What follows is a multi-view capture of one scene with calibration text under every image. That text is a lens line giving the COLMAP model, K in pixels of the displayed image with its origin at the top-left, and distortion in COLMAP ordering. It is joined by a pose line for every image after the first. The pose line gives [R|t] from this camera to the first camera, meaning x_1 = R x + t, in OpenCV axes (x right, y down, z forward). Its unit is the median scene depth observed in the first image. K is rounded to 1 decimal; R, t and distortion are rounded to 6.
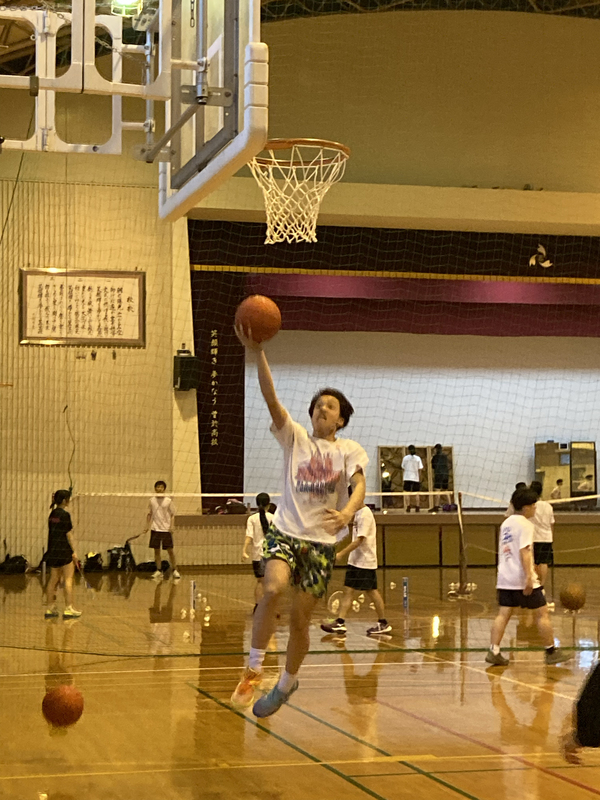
lens RADIAL K [[1638.1, 0, 285.9], [0, 1638.1, 397.0], [0, 0, 1]] dist [0.125192, -0.375504]
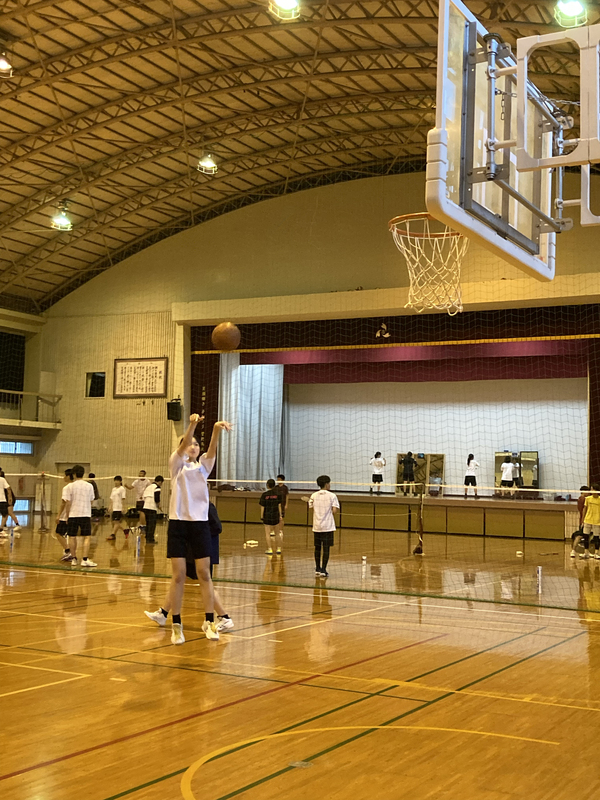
lens RADIAL K [[1088.0, 0, 300.0], [0, 1088.0, 400.0], [0, 0, 1]] dist [0.179877, -0.504717]
pose [[0.723546, -0.029650, -0.689639, 0.863895], [0.010900, 0.999443, -0.031534, 0.012436], [0.690190, 0.015299, 0.723466, 0.214093]]
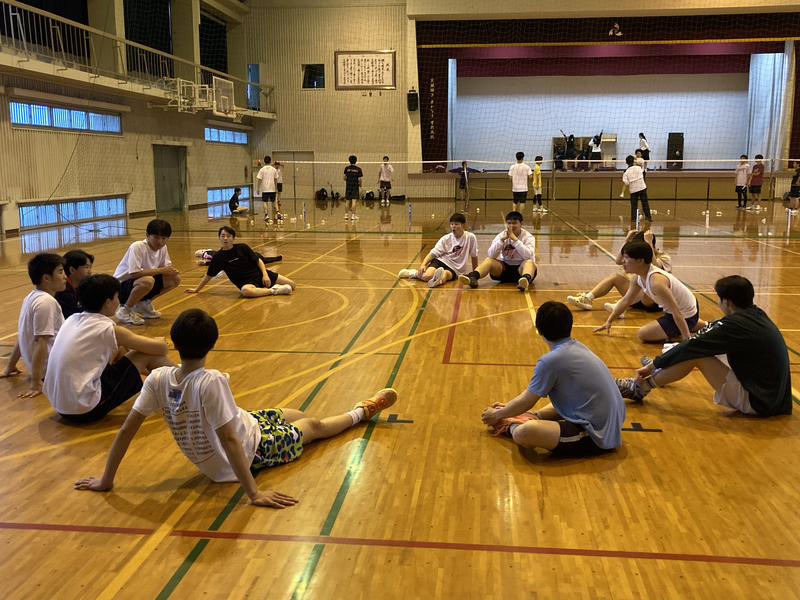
lens RADIAL K [[783.5, 0, 400.0], [0, 783.5, 300.0], [0, 0, 1]] dist [0.019257, -0.010748]
pose [[0.939619, 0.057159, -0.337416, 0.261692], [0.022159, 0.973723, 0.226656, 0.003830], [0.341505, -0.220447, 0.913661, 0.057276]]
